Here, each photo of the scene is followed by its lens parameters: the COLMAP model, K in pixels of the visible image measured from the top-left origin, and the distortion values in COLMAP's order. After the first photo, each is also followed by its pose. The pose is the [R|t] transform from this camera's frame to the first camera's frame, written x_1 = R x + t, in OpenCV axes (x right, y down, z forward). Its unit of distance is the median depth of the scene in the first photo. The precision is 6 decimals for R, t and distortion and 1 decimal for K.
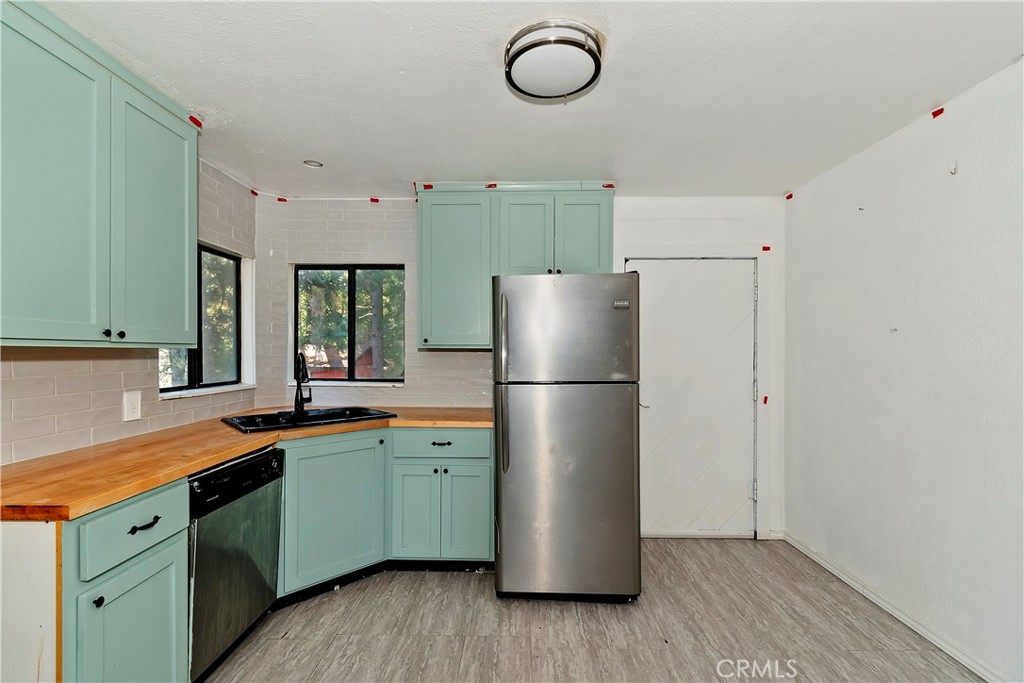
lens RADIAL K [[453.3, 0, 510.6], [0, 453.3, 347.8], [0, 0, 1]] dist [-0.000147, -0.000157]
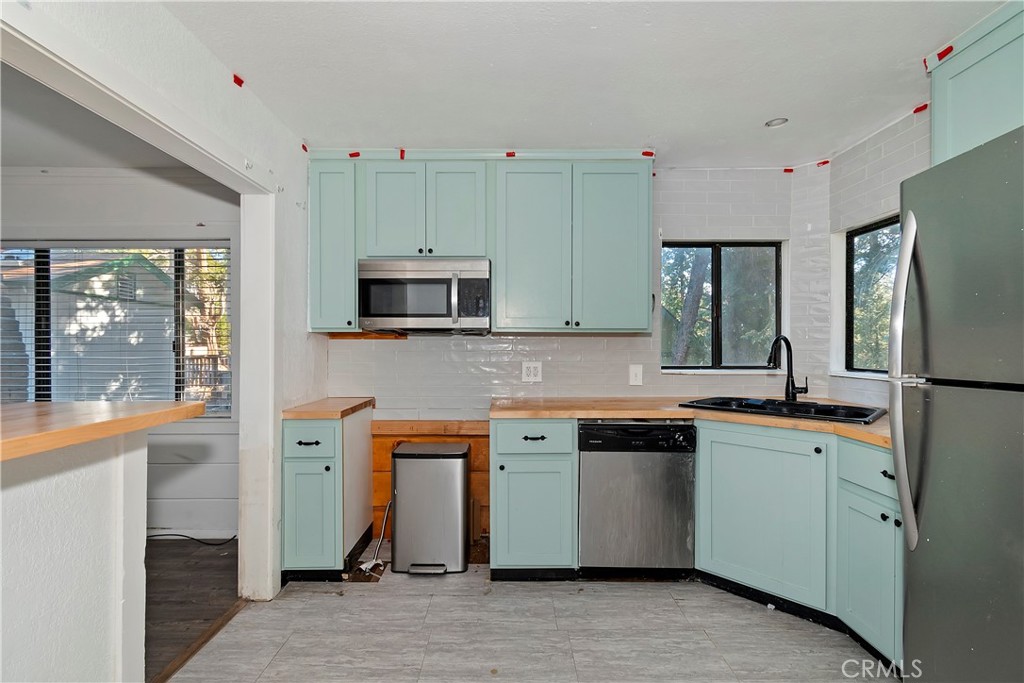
lens RADIAL K [[458.5, 0, 512.0], [0, 458.5, 341.5], [0, 0, 1]] dist [0.012622, -0.006084]
pose [[0.028616, -0.012444, -0.999513, 0.493952], [0.007534, 0.999897, -0.012233, 0.033861], [0.999562, -0.007180, 0.028707, 0.497422]]
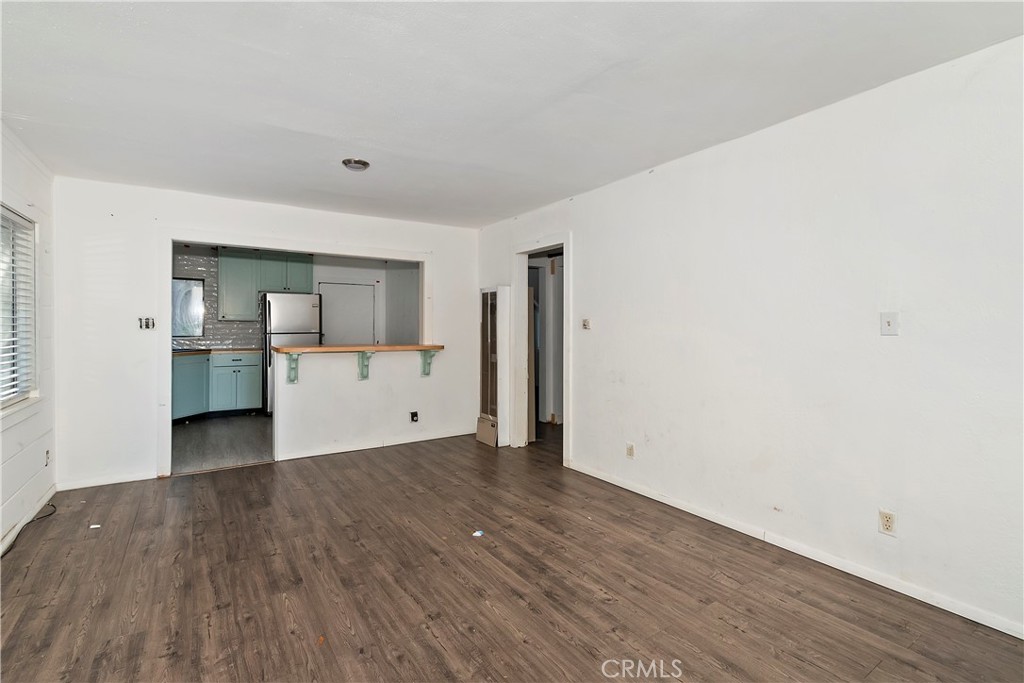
lens RADIAL K [[443.2, 0, 514.1], [0, 443.2, 335.5], [0, 0, 1]] dist [0.011244, -0.005486]
pose [[0.794643, -0.016574, 0.606851, -0.483989], [-0.000418, 0.999612, 0.027849, 0.010361], [-0.607077, -0.022384, 0.794328, -2.112543]]
